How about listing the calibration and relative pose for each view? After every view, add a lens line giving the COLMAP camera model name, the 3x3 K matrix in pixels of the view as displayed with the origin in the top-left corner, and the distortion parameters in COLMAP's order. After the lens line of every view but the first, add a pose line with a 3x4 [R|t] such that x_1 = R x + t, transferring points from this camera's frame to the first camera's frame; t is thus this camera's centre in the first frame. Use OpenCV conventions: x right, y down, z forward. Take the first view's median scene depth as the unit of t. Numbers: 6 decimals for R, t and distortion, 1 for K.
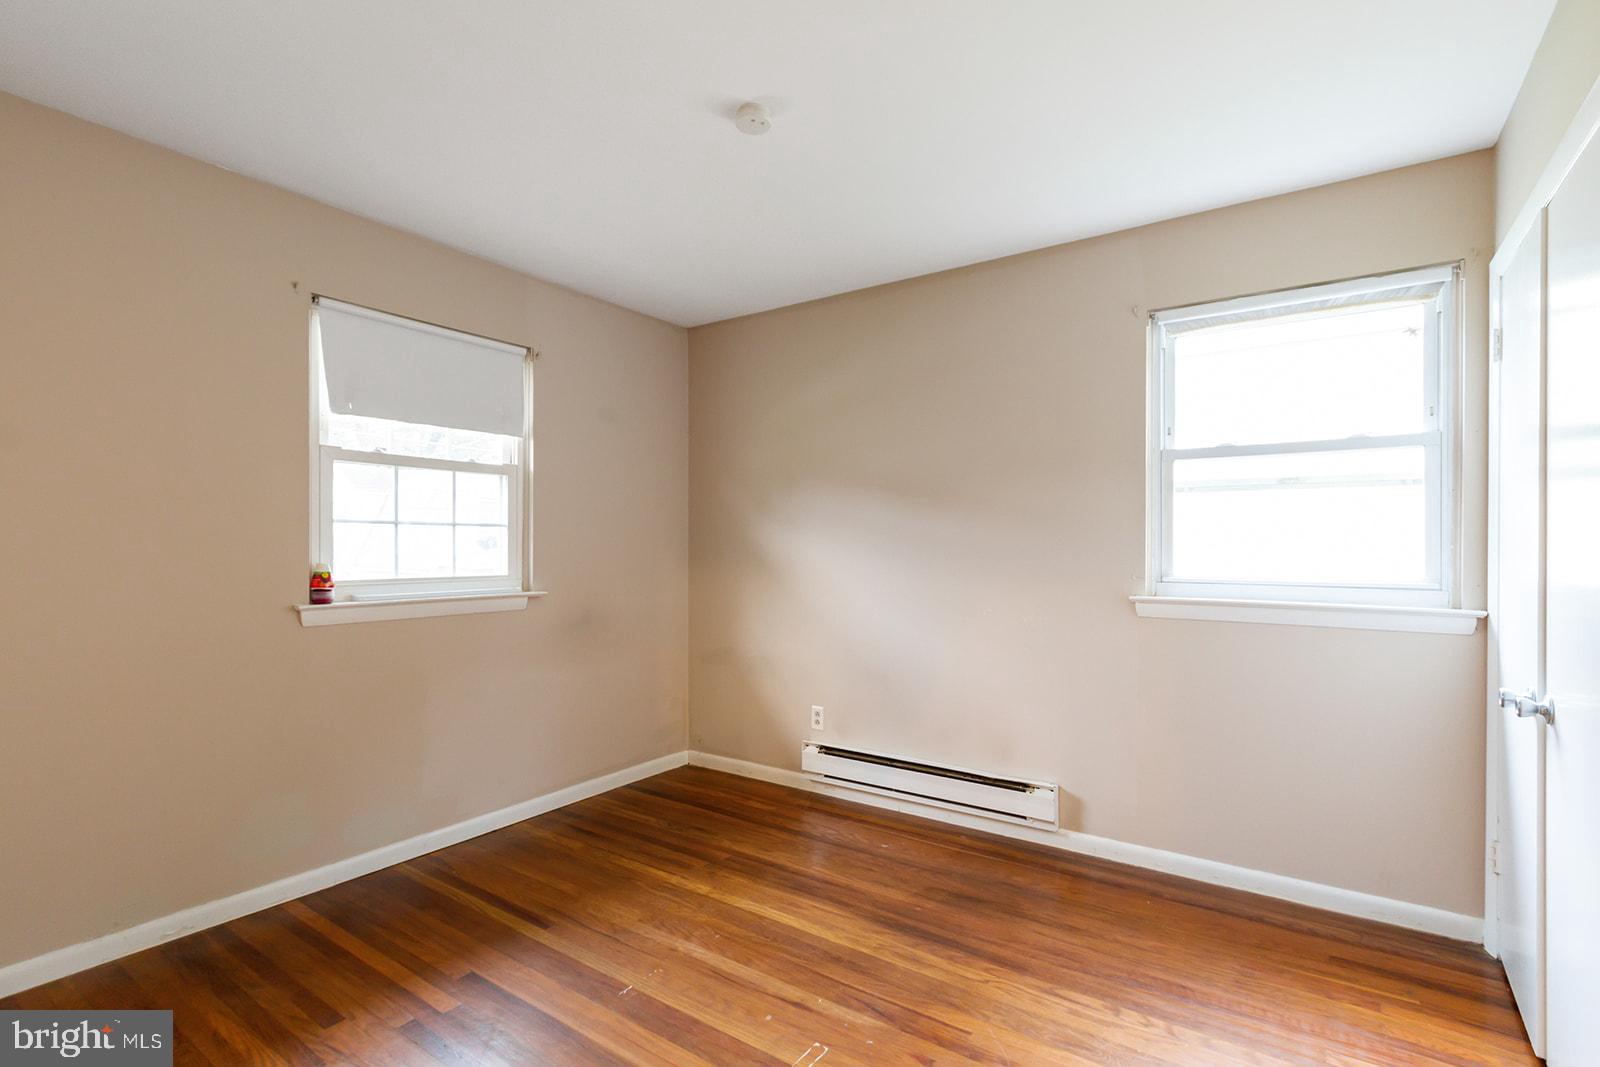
lens RADIAL K [[754.1, 0, 799.7], [0, 754.1, 532.0], [0, 0, 1]] dist [0.001283, 0.000275]
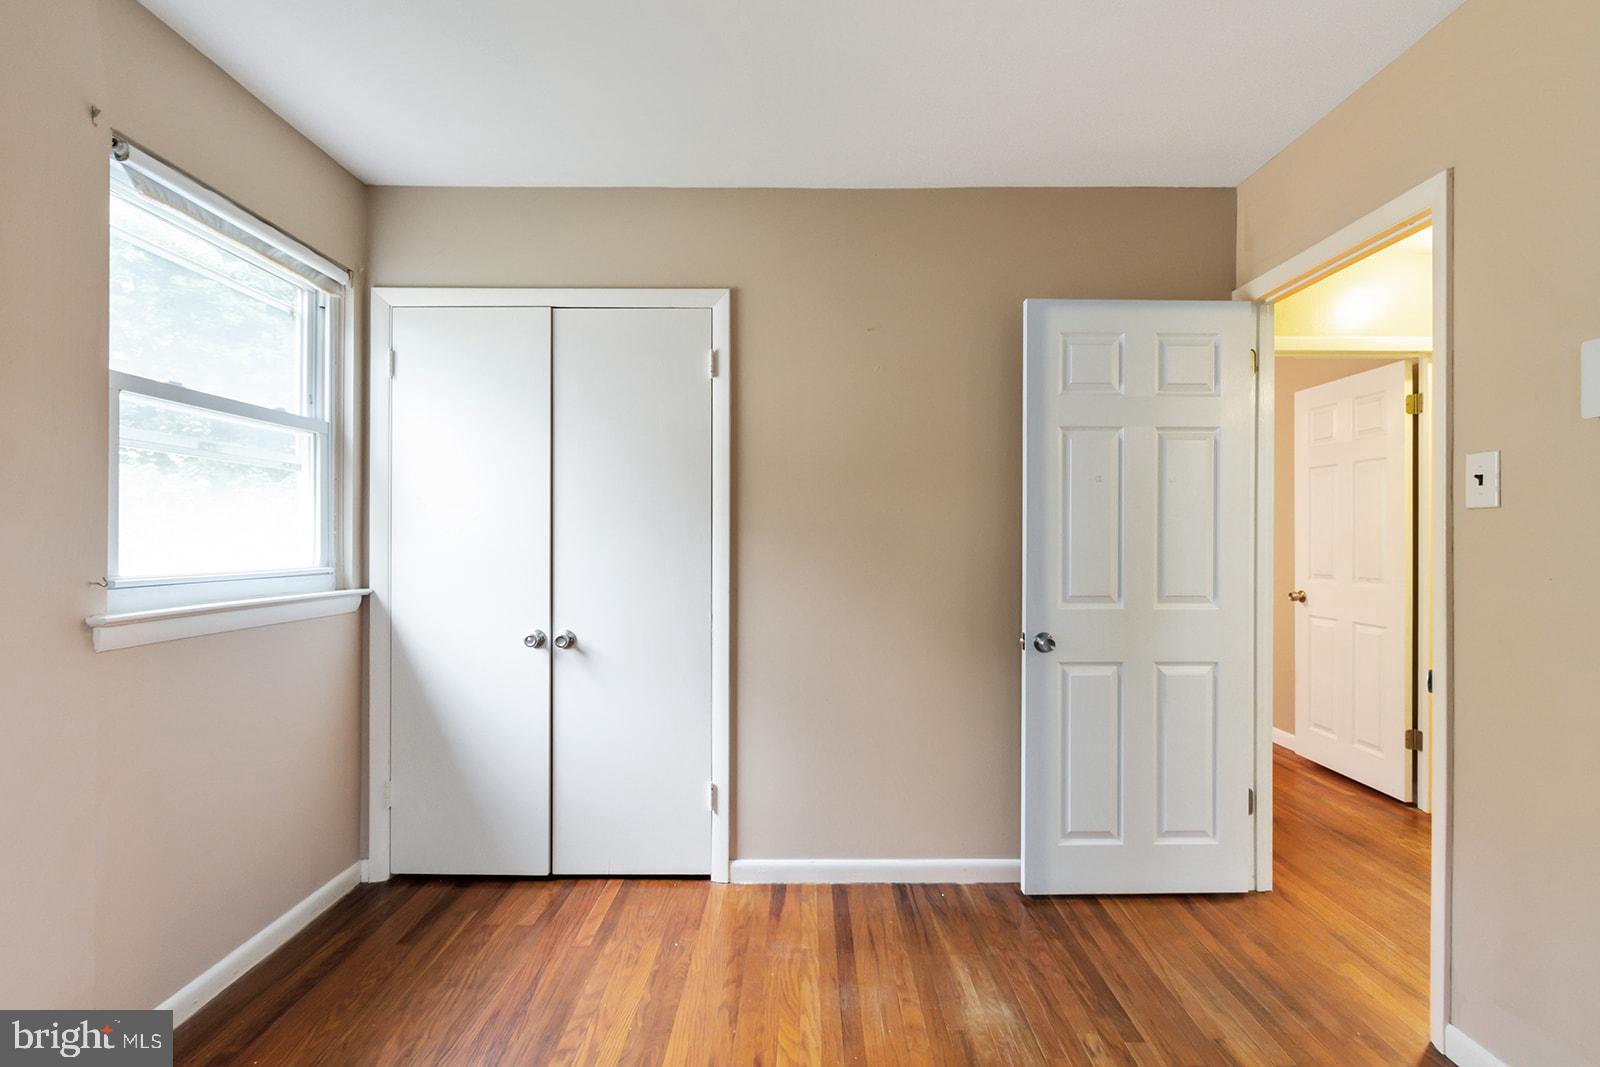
lens RADIAL K [[754.1, 0, 801.1], [0, 754.1, 545.4], [0, 0, 1]] dist [0.001283, 0.000275]
pose [[-0.561847, -0.005488, 0.827223, -0.385057], [-0.007898, 0.999968, 0.001269, 0.031115], [-0.827204, -0.005820, -0.561872, 1.049943]]
